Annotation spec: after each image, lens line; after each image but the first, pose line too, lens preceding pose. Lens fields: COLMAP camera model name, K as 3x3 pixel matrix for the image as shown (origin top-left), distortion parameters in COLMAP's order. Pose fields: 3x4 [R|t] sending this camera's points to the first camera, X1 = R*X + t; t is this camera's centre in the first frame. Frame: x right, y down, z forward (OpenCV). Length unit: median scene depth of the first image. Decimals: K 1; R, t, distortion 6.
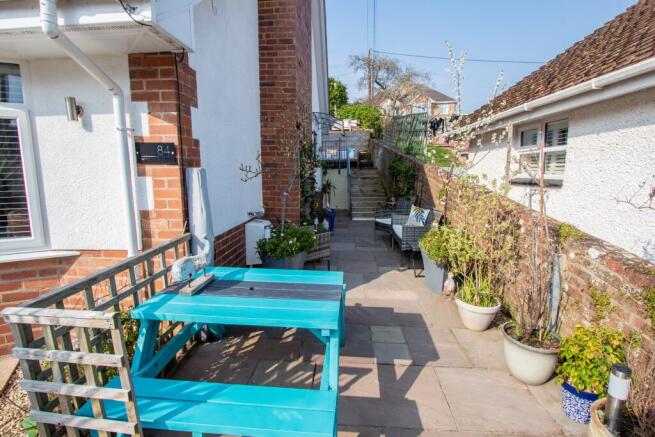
lens RADIAL K [[309.9, 0, 328.8], [0, 309.9, 232.2], [0, 0, 1]] dist [-0.025866, 0.005942]
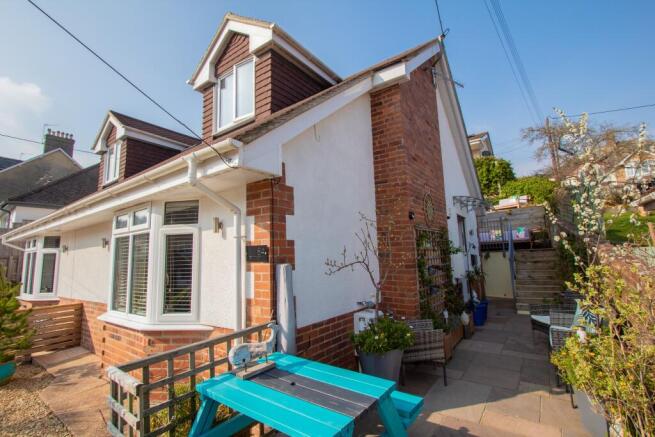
lens RADIAL K [[309.9, 0, 328.8], [0, 309.9, 232.2], [0, 0, 1]] dist [-0.025866, 0.005942]
pose [[0.843899, -0.066613, -0.532351, 0.338999], [-0.074580, 0.968062, -0.239361, -0.053186], [0.531293, 0.241699, 0.811978, 0.089281]]
